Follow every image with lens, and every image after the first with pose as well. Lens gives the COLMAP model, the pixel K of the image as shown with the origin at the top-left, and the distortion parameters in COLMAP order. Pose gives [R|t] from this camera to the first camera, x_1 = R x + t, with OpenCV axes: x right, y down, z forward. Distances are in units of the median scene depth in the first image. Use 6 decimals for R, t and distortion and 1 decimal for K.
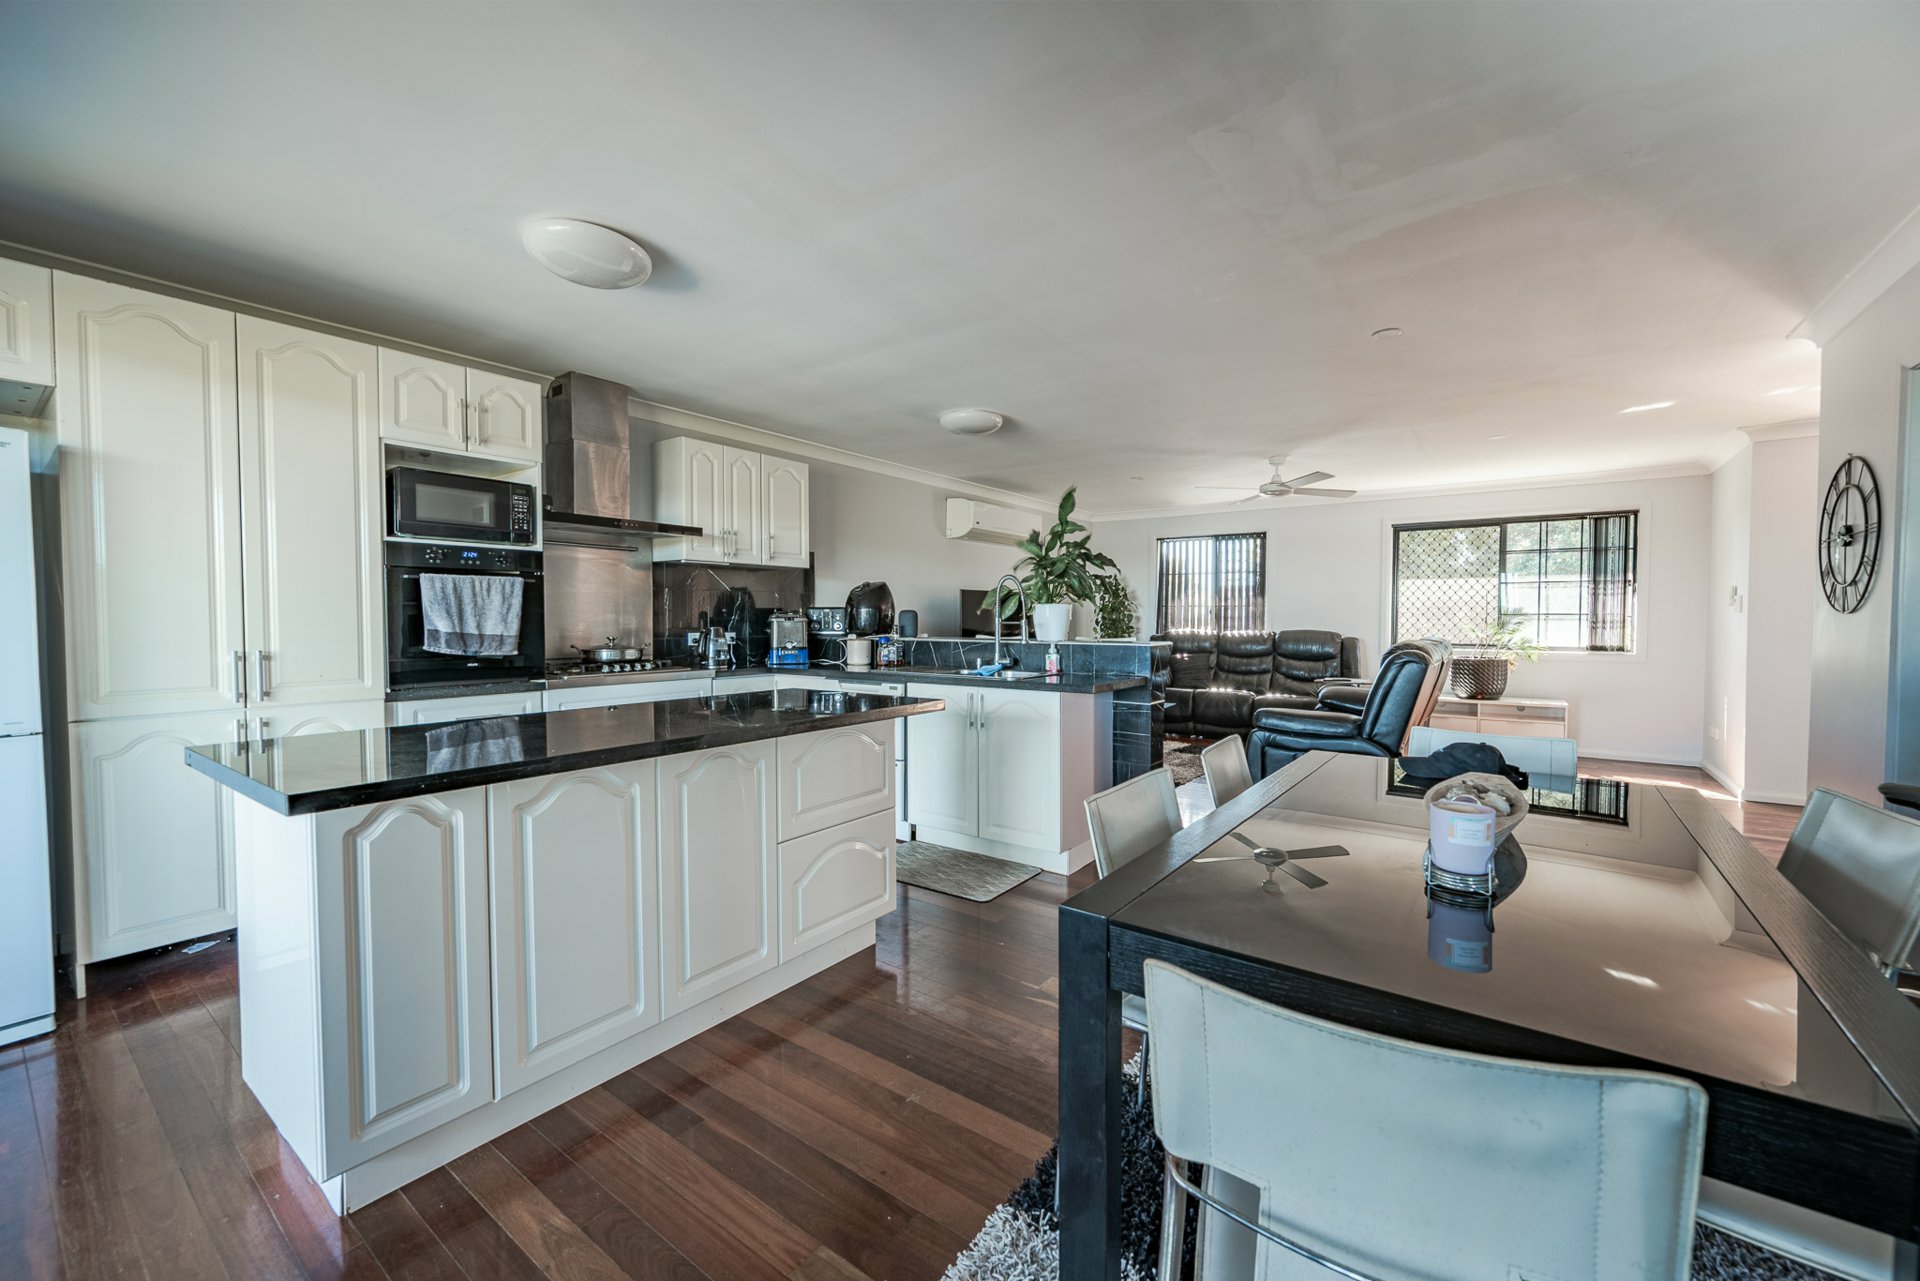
lens RADIAL K [[752.7, 0, 960.0], [0, 752.7, 640.5], [0, 0, 1]] dist [0.000329, 0.000050]
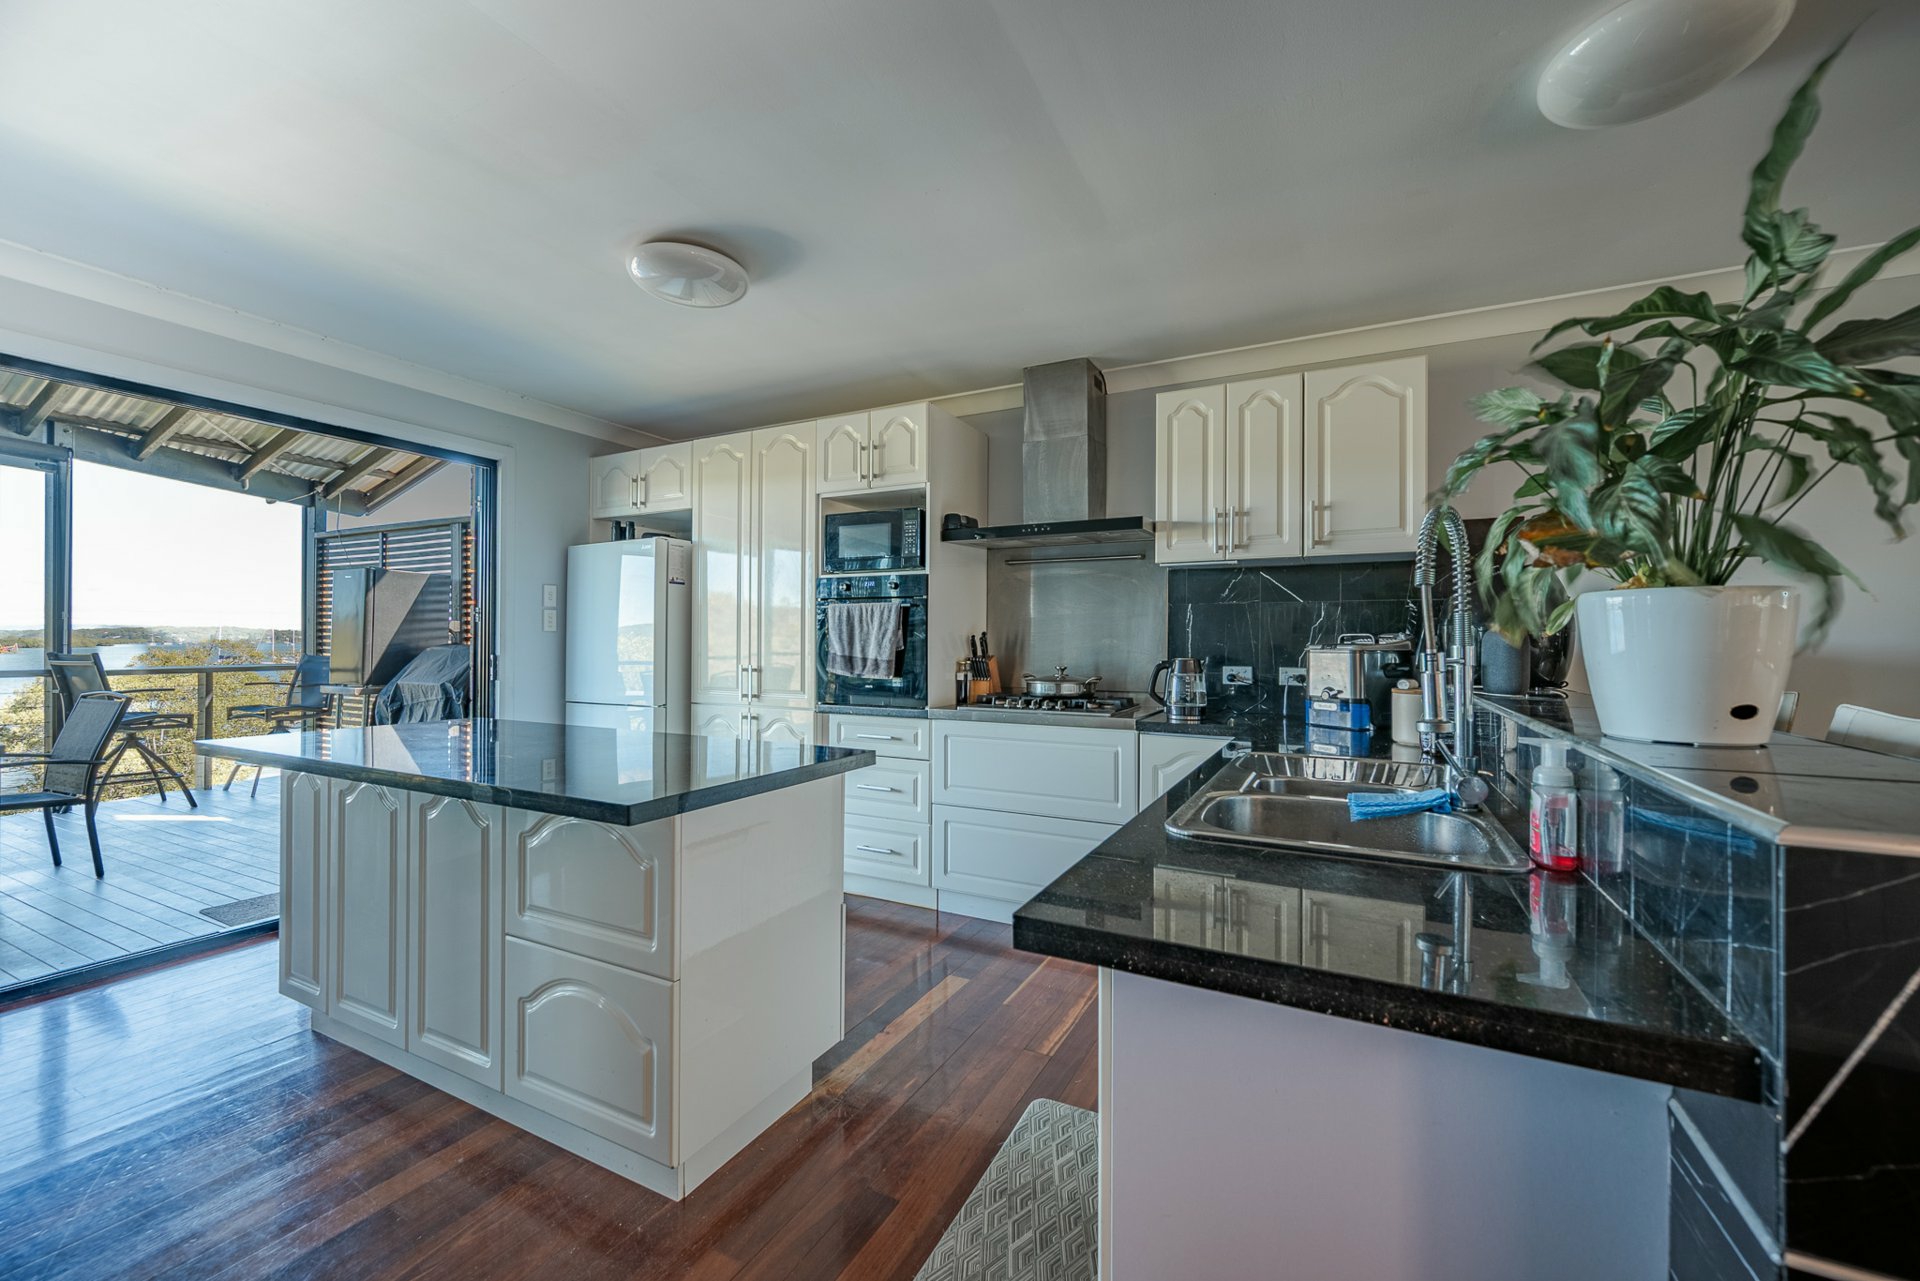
lens RADIAL K [[752.7, 0, 960.0], [0, 752.7, 640.5], [0, 0, 1]] dist [0.000329, 0.000050]
pose [[0.148712, -0.002583, -0.988877, 0.422751], [-0.034246, 0.999383, -0.007761, -0.029059], [0.988287, 0.035020, 0.148531, 0.949269]]
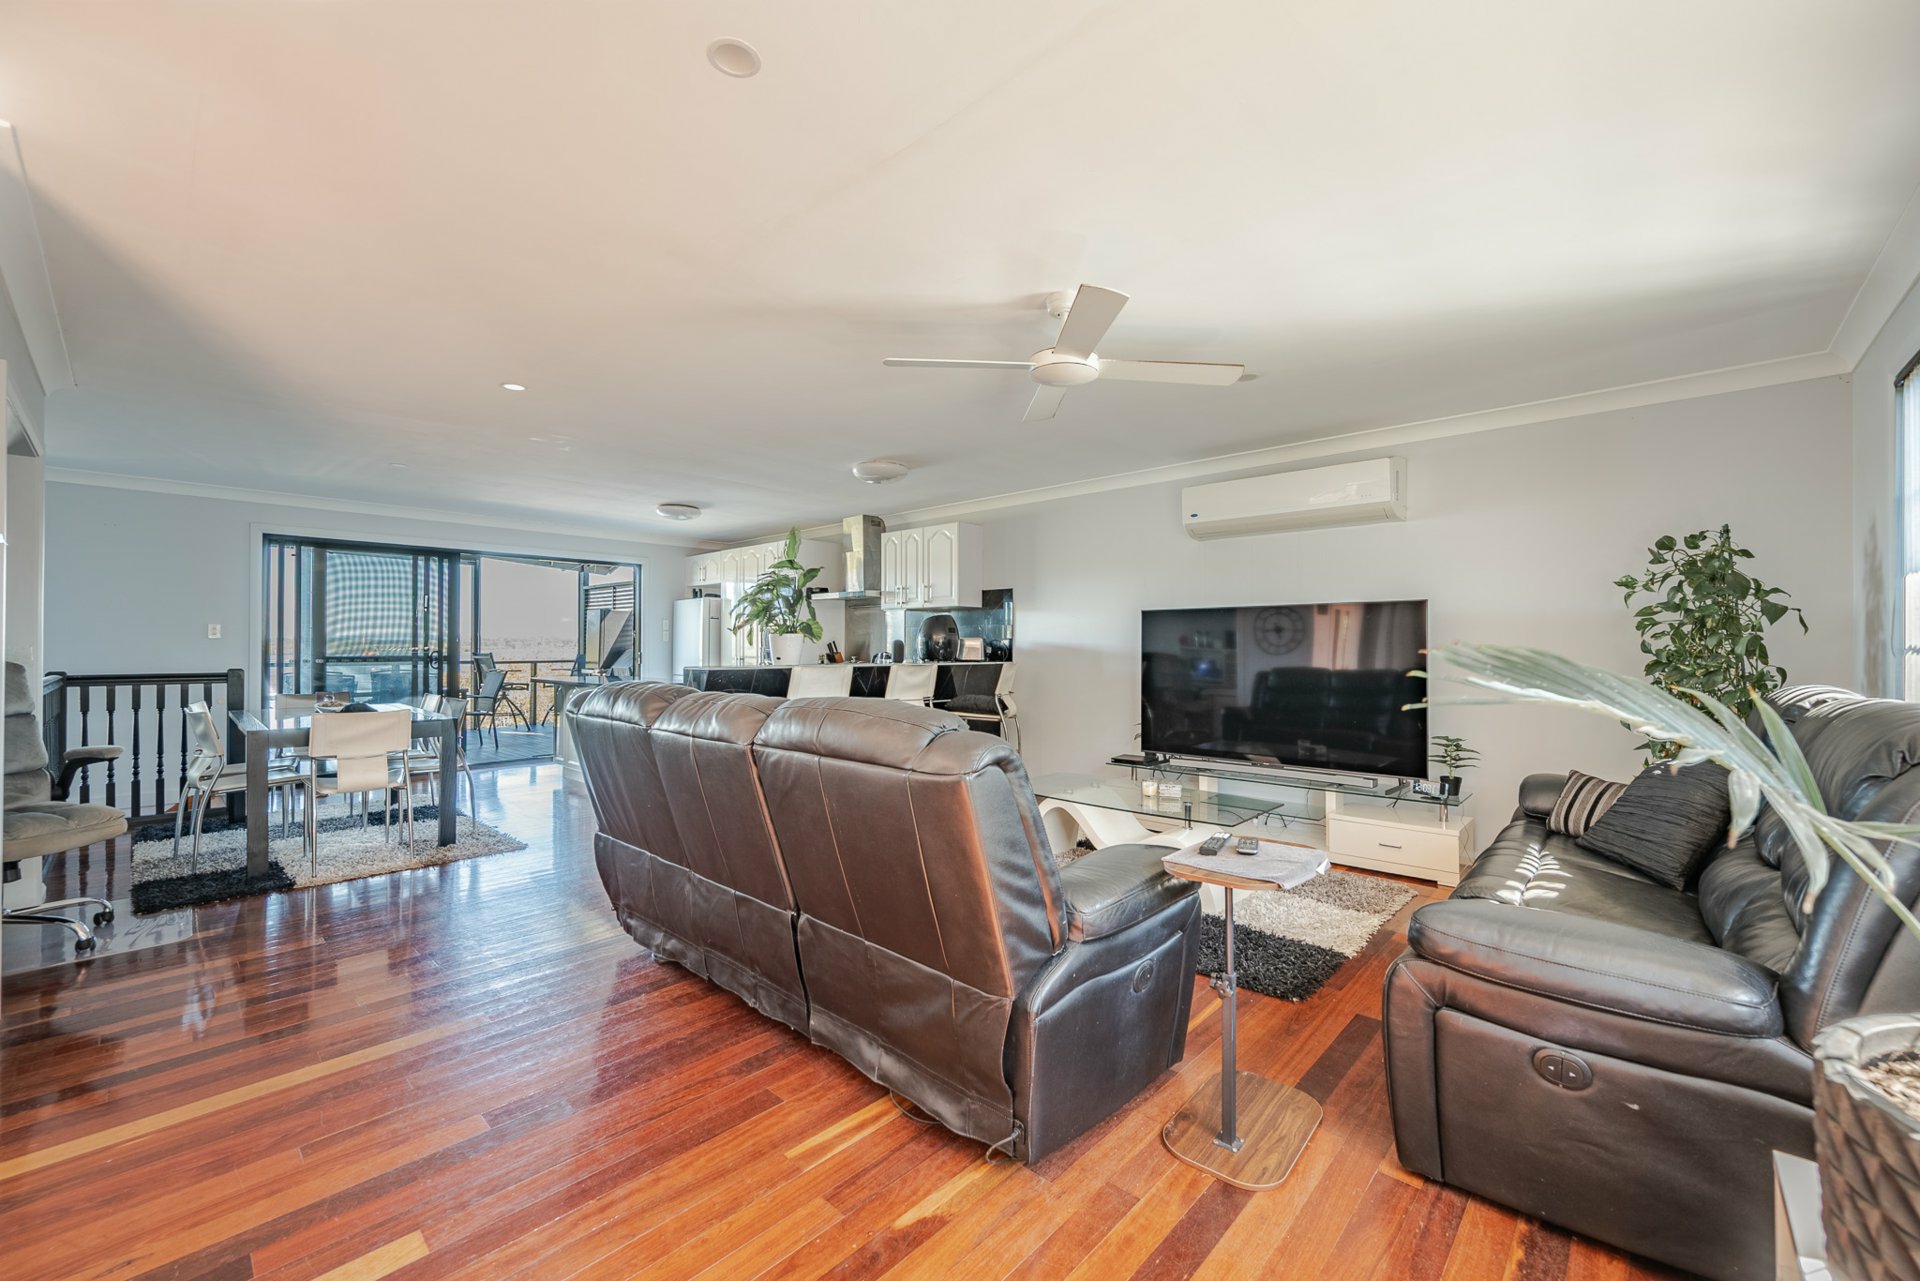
lens RADIAL K [[752.7, 0, 960.0], [0, 752.7, 640.5], [0, 0, 1]] dist [0.000329, 0.000050]
pose [[-0.120021, -0.012878, -0.992688, 1.619203], [-0.030286, 0.999498, -0.009304, -0.041137], [0.992309, 0.028948, -0.120350, 1.825280]]
